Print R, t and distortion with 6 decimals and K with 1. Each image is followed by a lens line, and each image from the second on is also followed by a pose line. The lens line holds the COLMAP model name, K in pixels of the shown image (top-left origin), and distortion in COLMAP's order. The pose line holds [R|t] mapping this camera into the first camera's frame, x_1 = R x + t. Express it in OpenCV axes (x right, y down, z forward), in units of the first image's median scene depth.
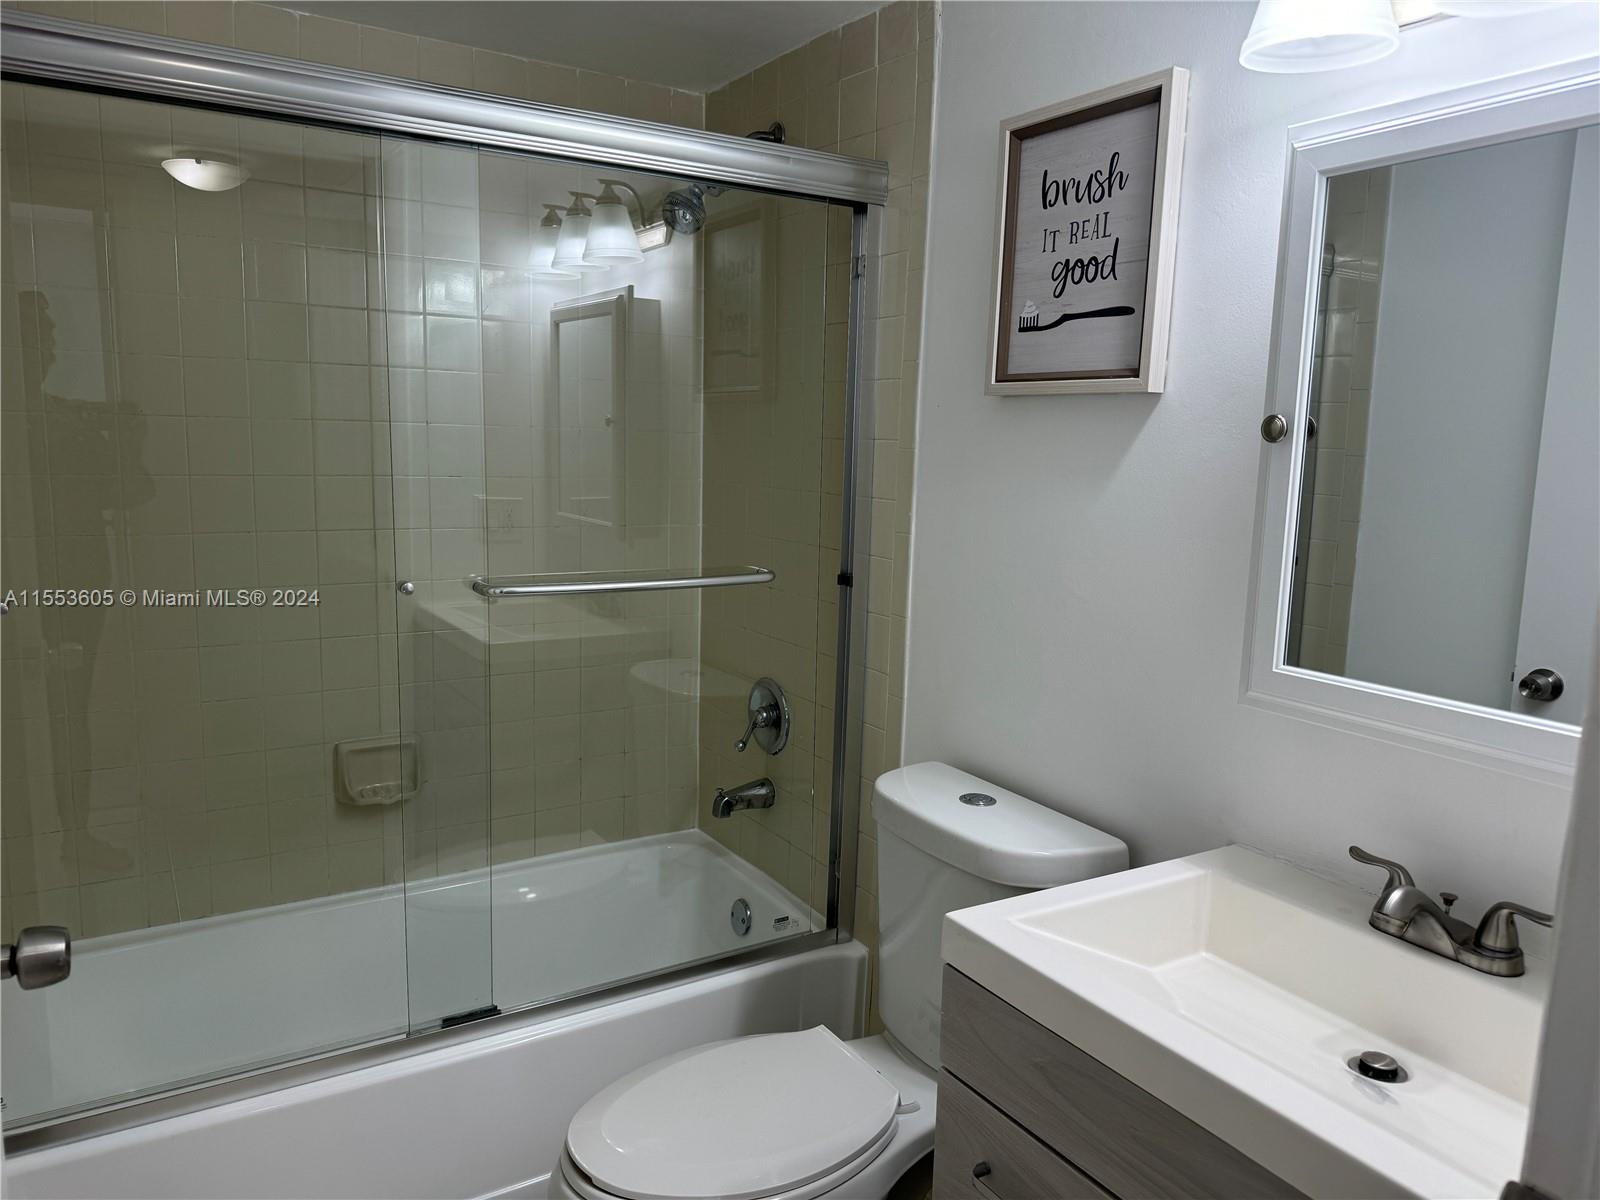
lens RADIAL K [[1187.3, 0, 800.9], [0, 1187.3, 555.0], [0, 0, 1]] dist [0.057379, -0.095436]
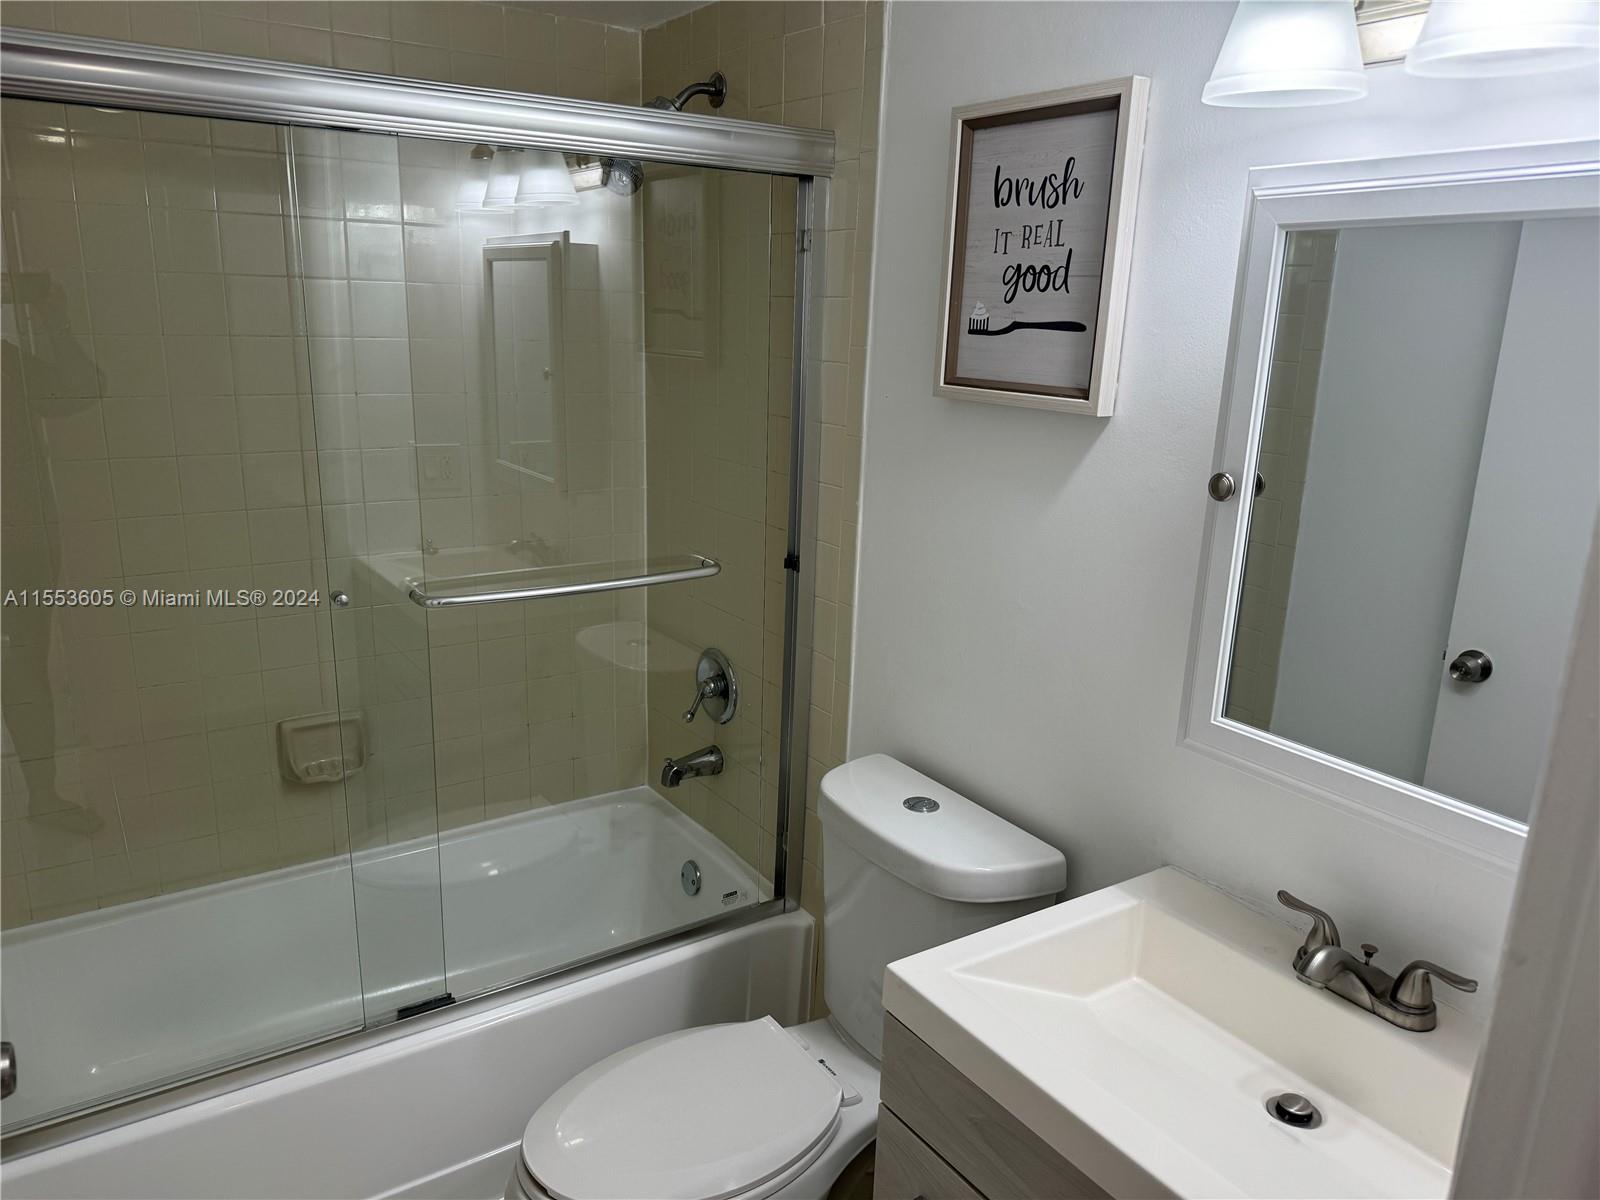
lens RADIAL K [[1187.3, 0, 800.9], [0, 1187.3, 555.0], [0, 0, 1]] dist [0.057379, -0.095436]
pose [[0.999176, -0.007311, 0.039932, 0.006662], [0.002343, 0.992394, 0.123076, -0.129224], [-0.040528, -0.122881, 0.991593, 0.021907]]
